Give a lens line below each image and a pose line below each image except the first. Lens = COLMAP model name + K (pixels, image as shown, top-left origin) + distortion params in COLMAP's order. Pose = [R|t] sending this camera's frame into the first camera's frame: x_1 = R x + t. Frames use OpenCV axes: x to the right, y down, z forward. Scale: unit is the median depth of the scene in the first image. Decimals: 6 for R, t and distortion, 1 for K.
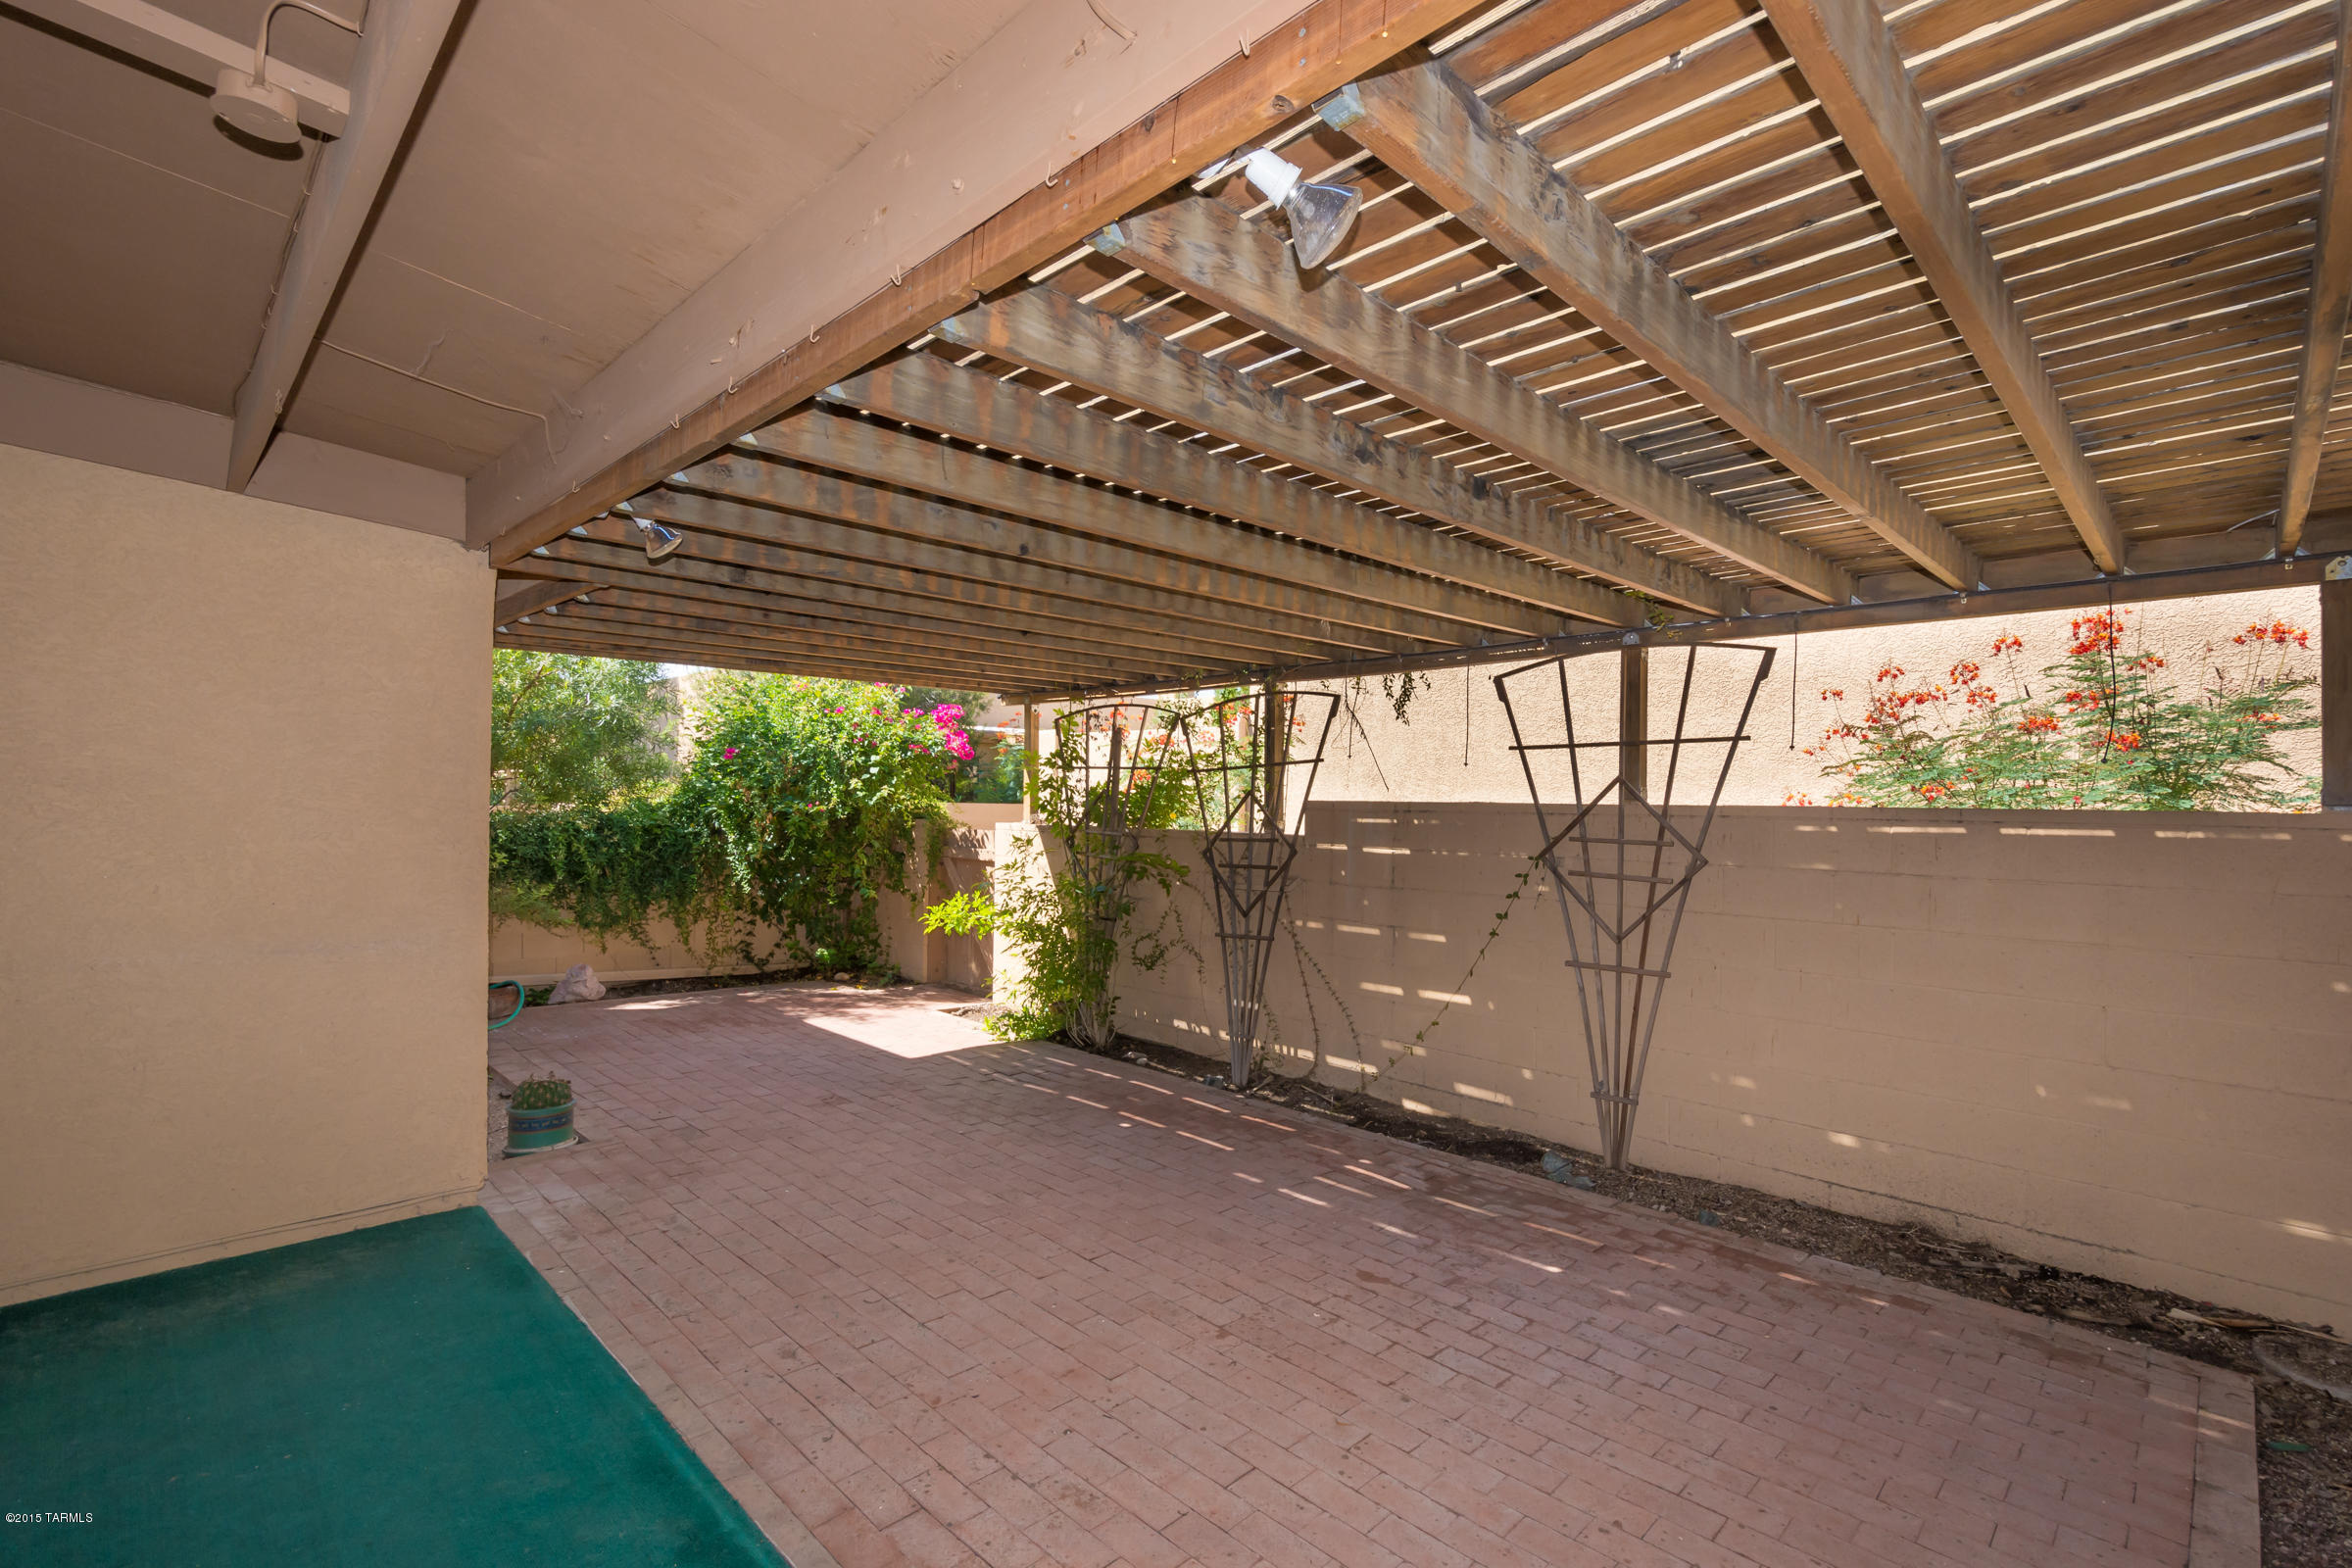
lens RADIAL K [[1074.6, 0, 1176.0], [0, 1074.6, 784.0], [0, 0, 1]] dist [-0.000351, -0.000054]
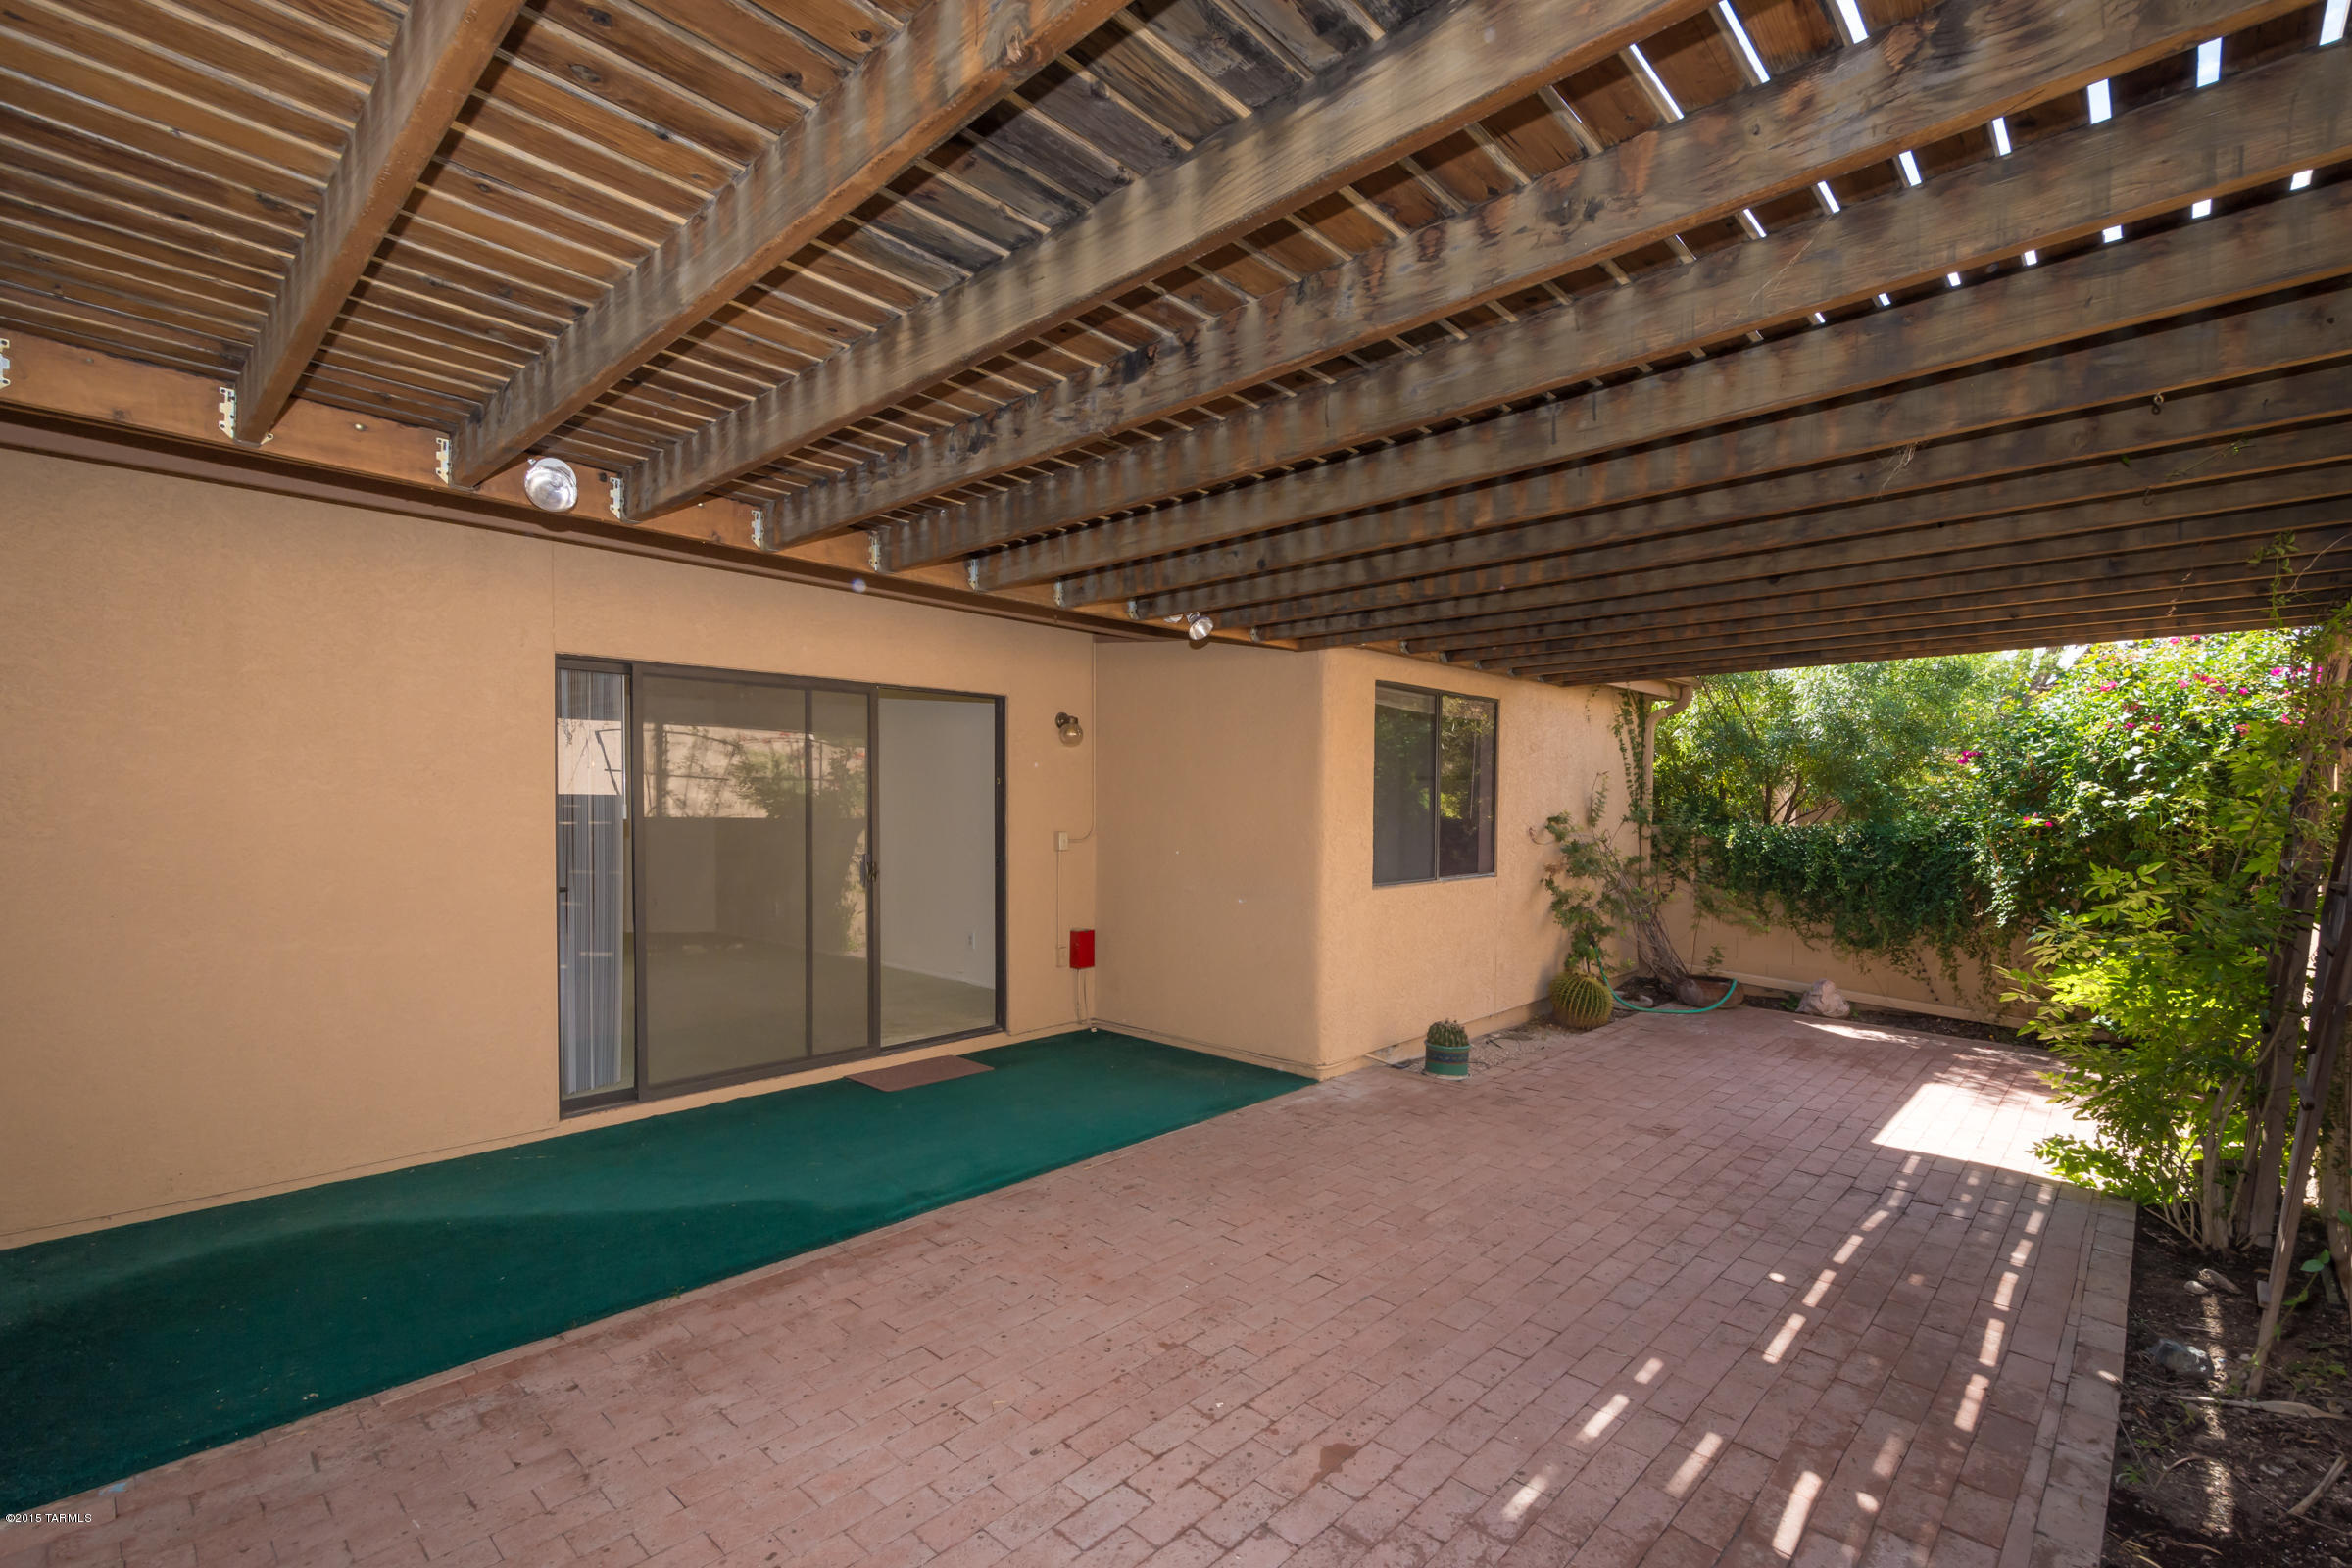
lens RADIAL K [[1029.4, 0, 1181.6], [0, 1029.4, 820.1], [0, 0, 1]] dist [0.001837, -0.000214]
pose [[0.040584, 0.005718, -0.999160, 0.627985], [0.006913, 0.999958, 0.006004, 0.021001], [0.999152, -0.007151, 0.040543, 0.633381]]
